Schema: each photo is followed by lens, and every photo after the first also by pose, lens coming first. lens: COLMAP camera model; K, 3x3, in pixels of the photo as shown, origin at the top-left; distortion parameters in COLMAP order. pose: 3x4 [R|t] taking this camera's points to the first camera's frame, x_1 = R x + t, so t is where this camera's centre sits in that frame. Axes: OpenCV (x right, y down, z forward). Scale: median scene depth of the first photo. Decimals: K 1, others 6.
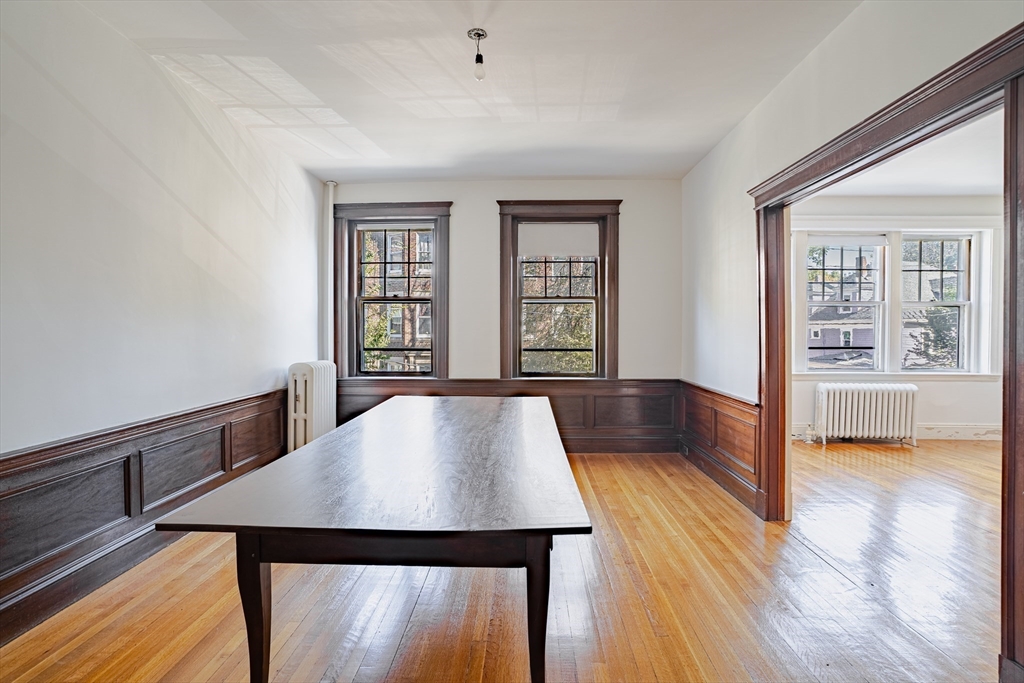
lens RADIAL K [[513.5, 0, 512.0], [0, 513.5, 341.5], [0, 0, 1]] dist [-0.018008, 0.000112]
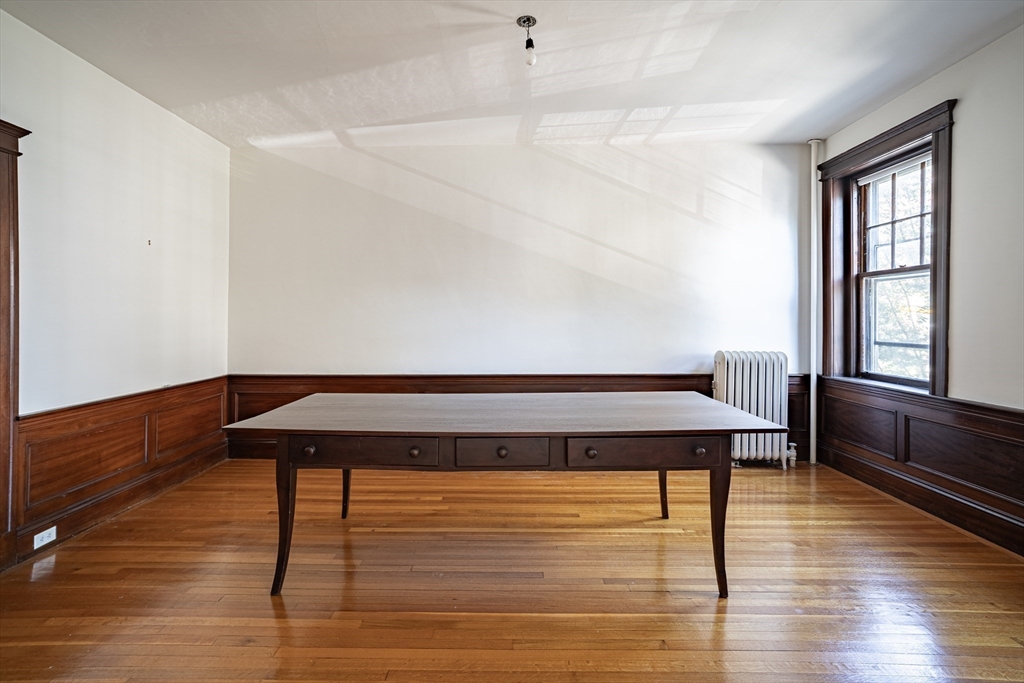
lens RADIAL K [[499.1, 0, 489.9], [0, 499.1, 316.3], [0, 0, 1]] dist [0.000724, 0.000227]
pose [[0.016644, -0.005637, -0.999846, 0.442952], [-0.020345, 0.999775, -0.005975, -0.007710], [0.999654, 0.020441, 0.016525, 0.450077]]
